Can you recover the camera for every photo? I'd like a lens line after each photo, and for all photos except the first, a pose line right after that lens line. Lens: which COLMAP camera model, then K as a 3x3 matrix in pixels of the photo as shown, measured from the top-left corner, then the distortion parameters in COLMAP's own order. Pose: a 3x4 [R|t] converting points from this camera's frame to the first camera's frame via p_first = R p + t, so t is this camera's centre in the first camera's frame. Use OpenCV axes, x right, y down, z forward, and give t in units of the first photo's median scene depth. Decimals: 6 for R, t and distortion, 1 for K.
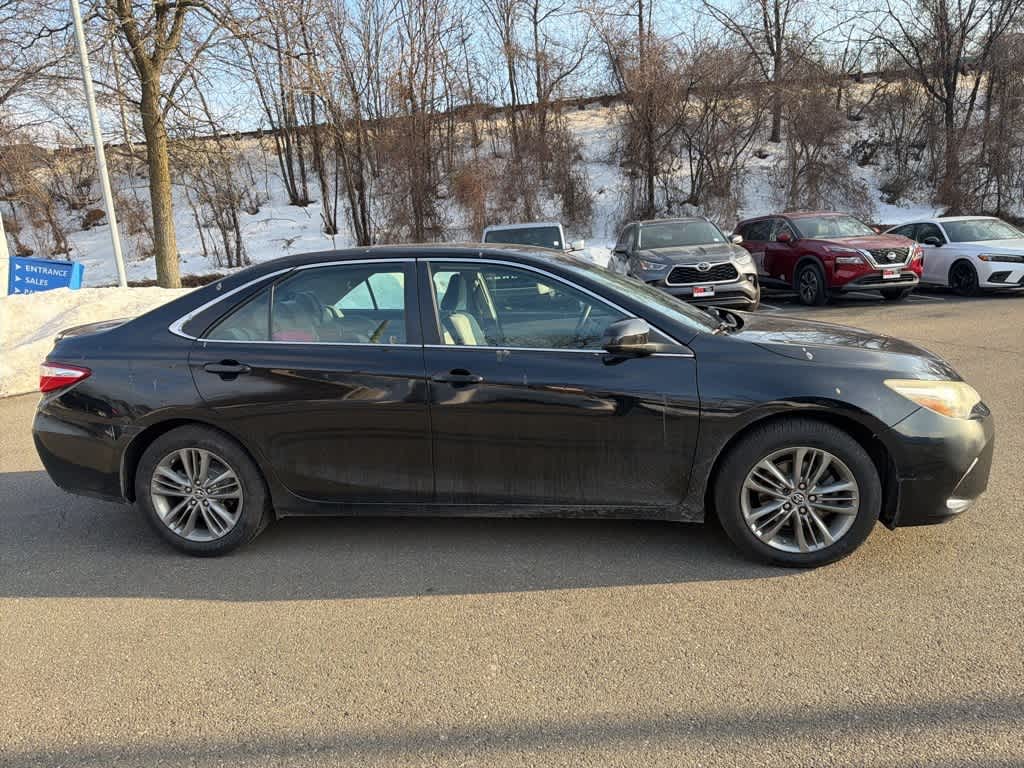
lens RADIAL K [[713.2, 0, 502.6], [0, 713.2, 380.1], [0, 0, 1]] dist [0.073595, -0.111375]
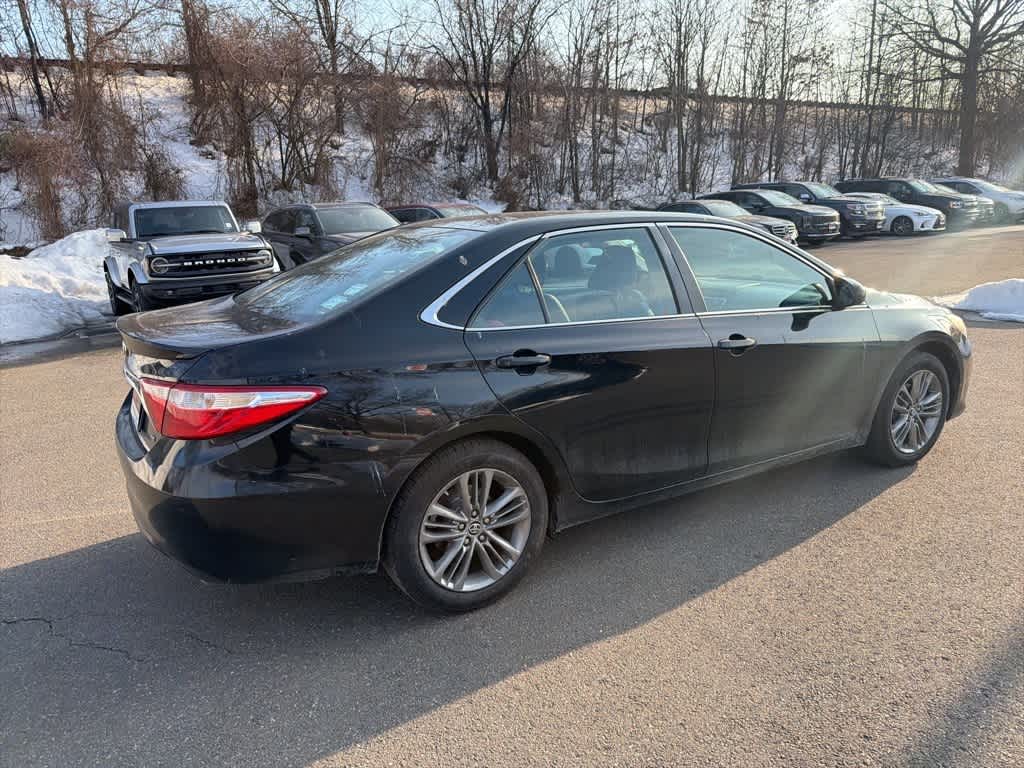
lens RADIAL K [[713.2, 0, 502.6], [0, 713.2, 380.1], [0, 0, 1]] dist [0.073595, -0.111375]
pose [[0.781533, -0.118943, 0.612421, -0.844743], [0.112332, 0.992442, 0.049400, -0.034297], [-0.613668, 0.030187, 0.788987, 0.373605]]
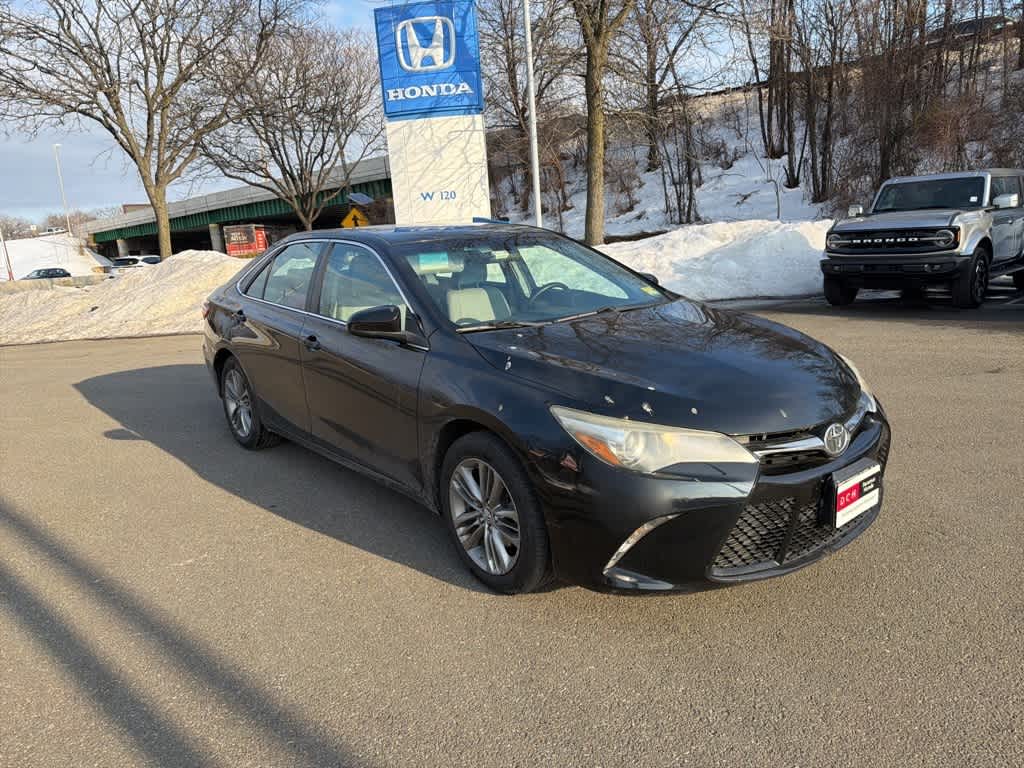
lens RADIAL K [[713.5, 0, 505.5], [0, 713.5, 388.9], [0, 0, 1]] dist [0.036520, -0.044841]
pose [[0.742948, 0.161271, -0.649631, 0.871988], [-0.110062, 0.986764, 0.119092, -0.095118], [0.660239, -0.016980, 0.750864, 0.281300]]
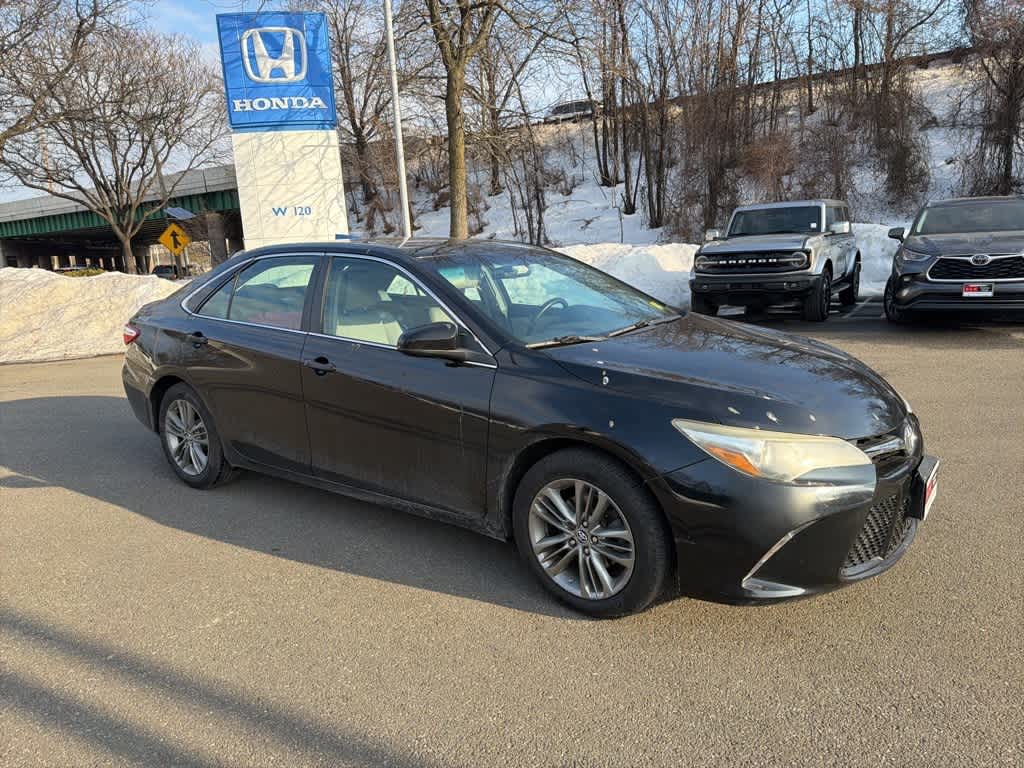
lens RADIAL K [[713.2, 0, 502.6], [0, 713.2, 380.1], [0, 0, 1]] dist [0.073595, -0.111375]
pose [[0.879688, 0.109004, -0.462889, 0.621114], [-0.094232, 0.994030, 0.054999, -0.060055], [0.466121, -0.004763, 0.884708, 0.145597]]
